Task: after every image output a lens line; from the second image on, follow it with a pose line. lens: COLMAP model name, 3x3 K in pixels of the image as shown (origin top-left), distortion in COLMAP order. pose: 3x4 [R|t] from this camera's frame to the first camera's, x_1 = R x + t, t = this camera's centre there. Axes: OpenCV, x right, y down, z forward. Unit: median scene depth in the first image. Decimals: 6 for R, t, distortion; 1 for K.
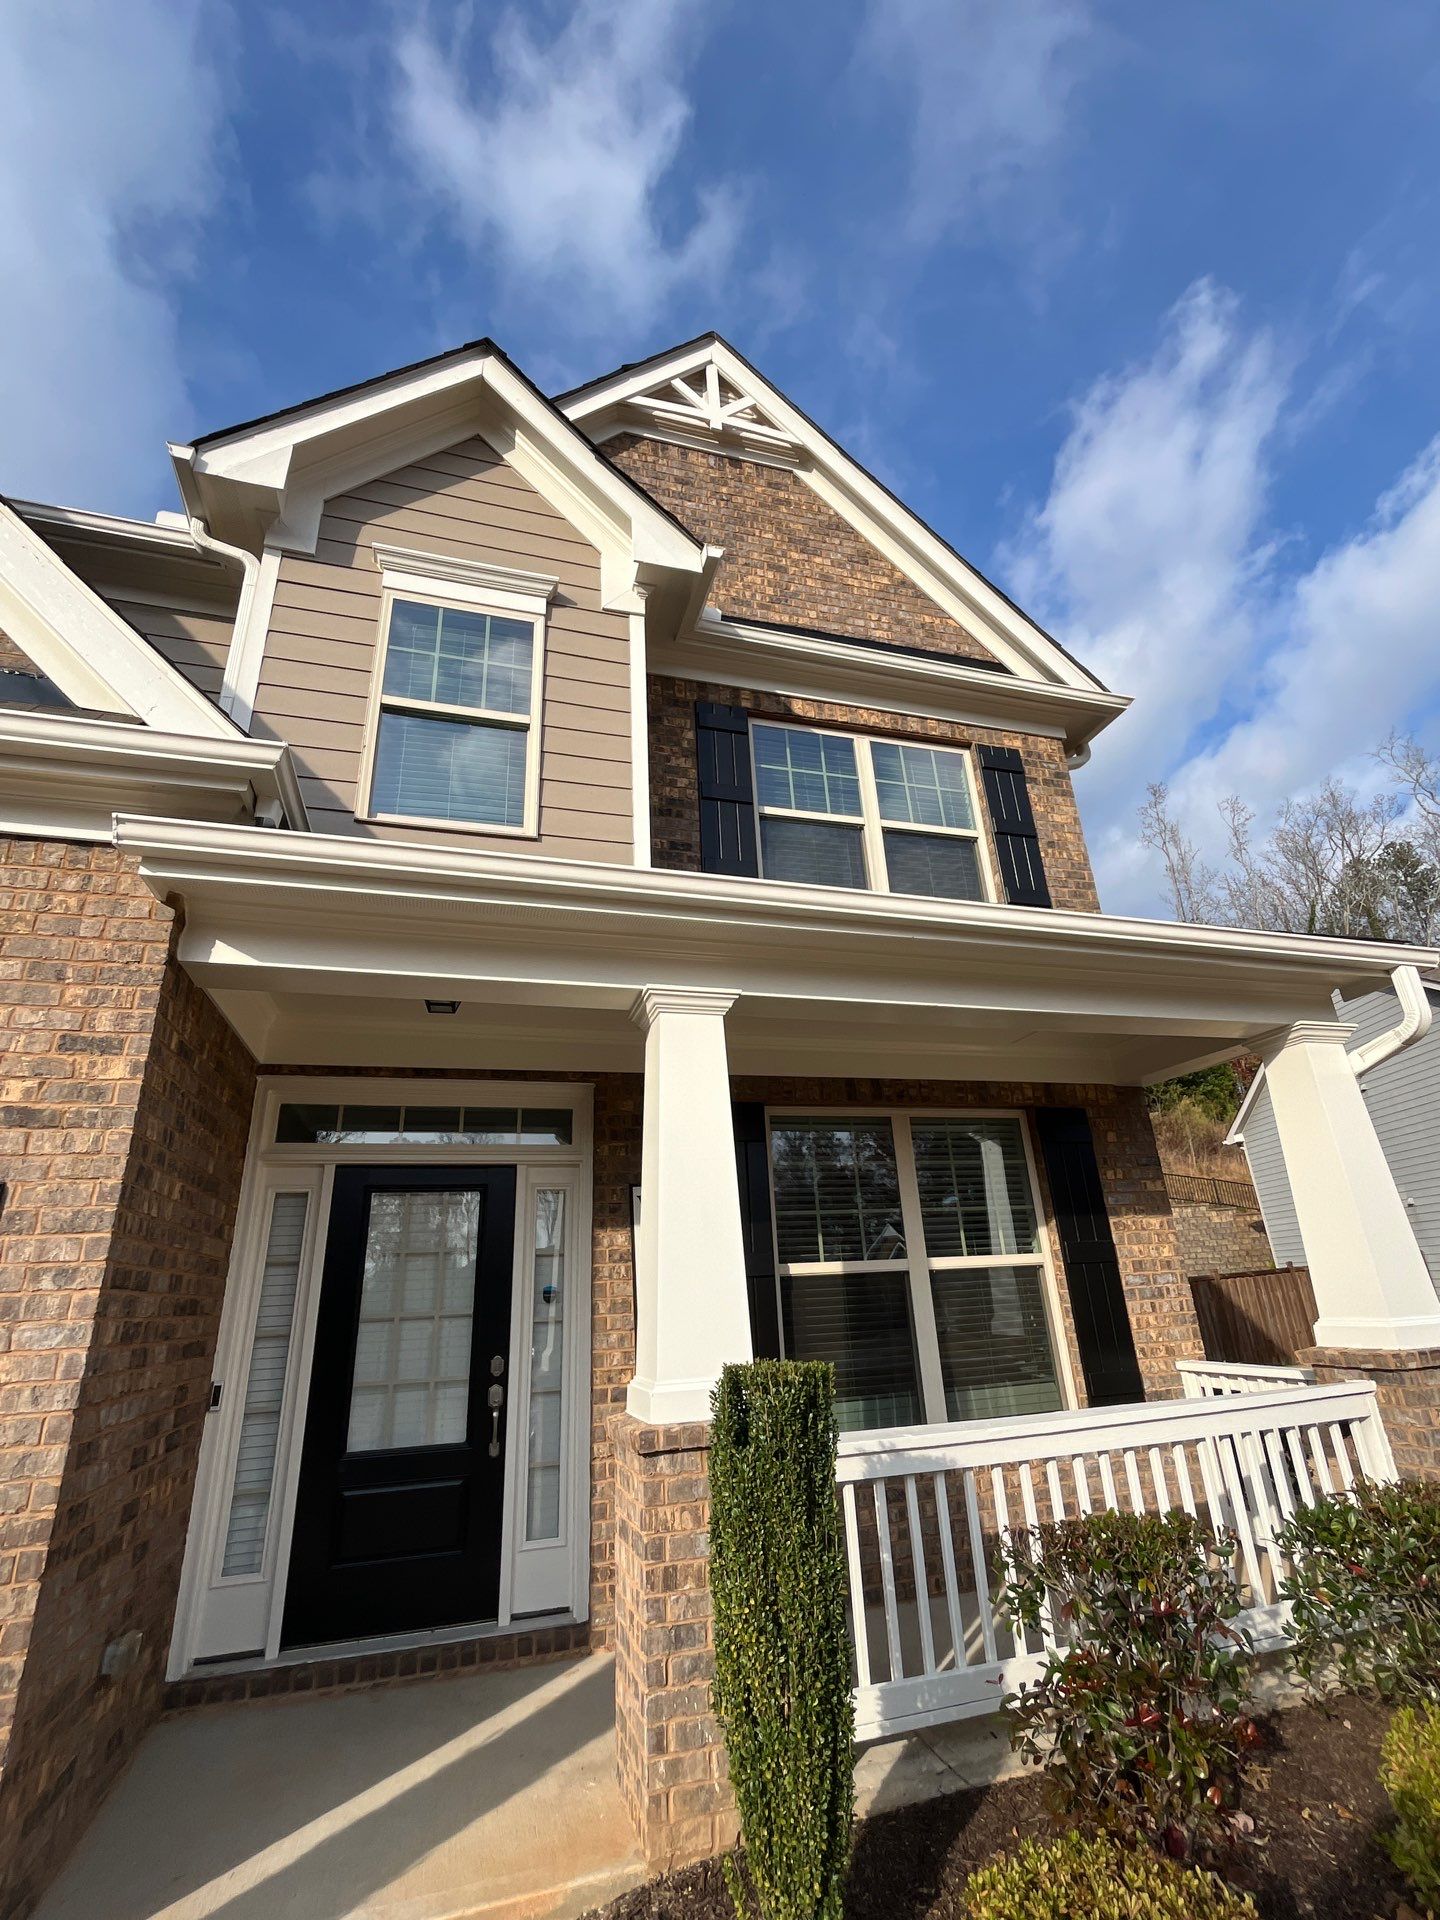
lens RADIAL K [[855.8, 0, 720.0], [0, 855.8, 960.4], [0, 0, 1]] dist [-0.001347, -0.000320]
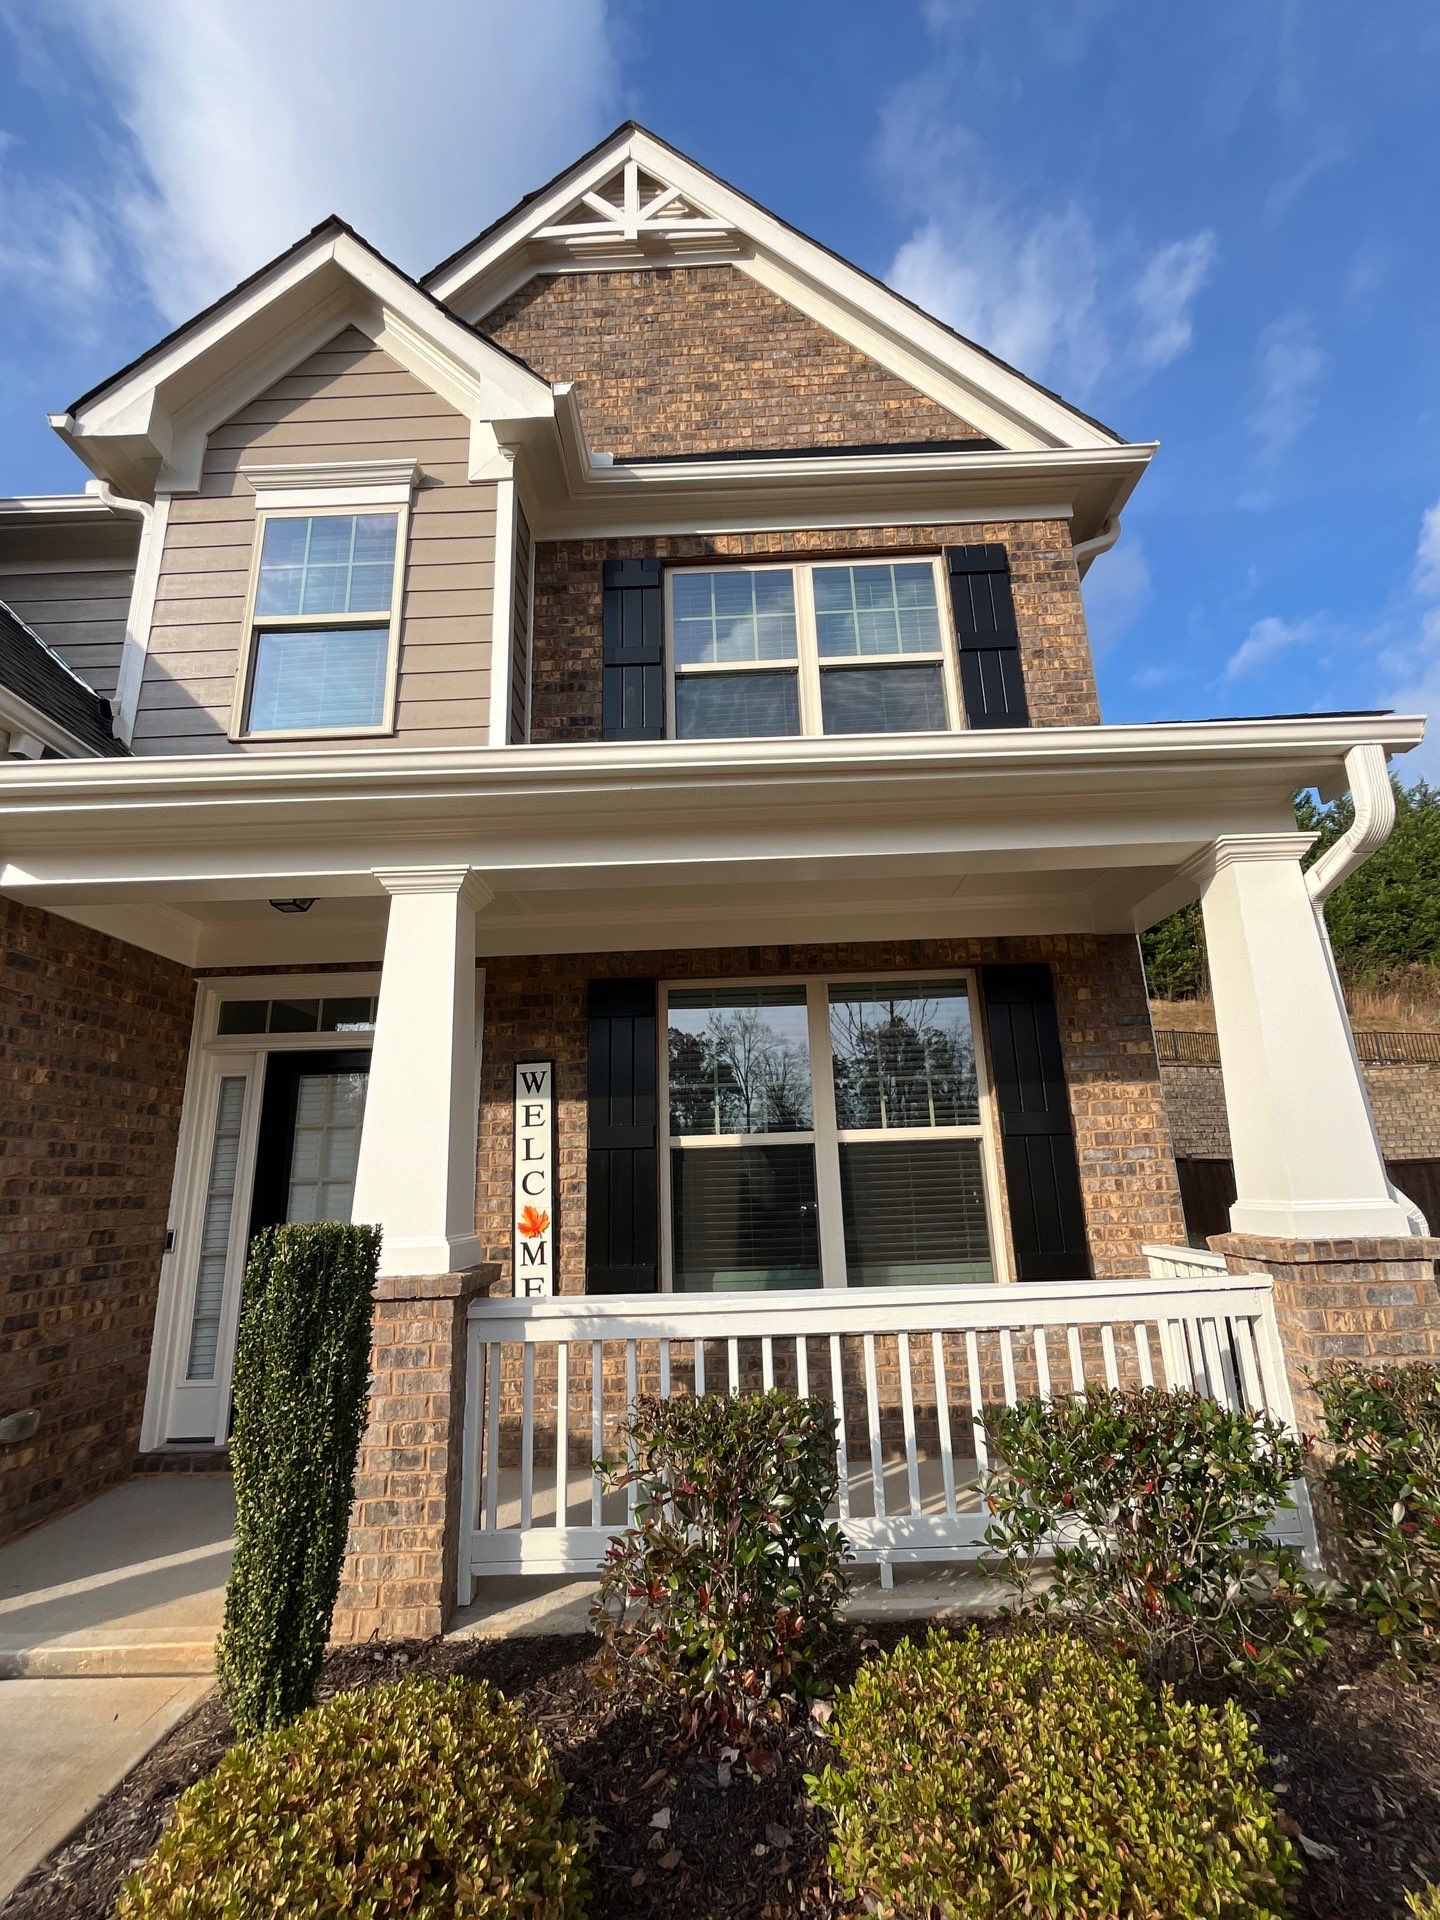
lens RADIAL K [[855.8, 0, 715.1], [0, 855.8, 957.9], [0, 0, 1]] dist [-0.001347, -0.000320]
pose [[0.952619, -0.062586, -0.297656, 0.421293], [0.100611, 0.988352, 0.114182, 0.041283], [0.287043, -0.138719, 0.947820, 0.100986]]
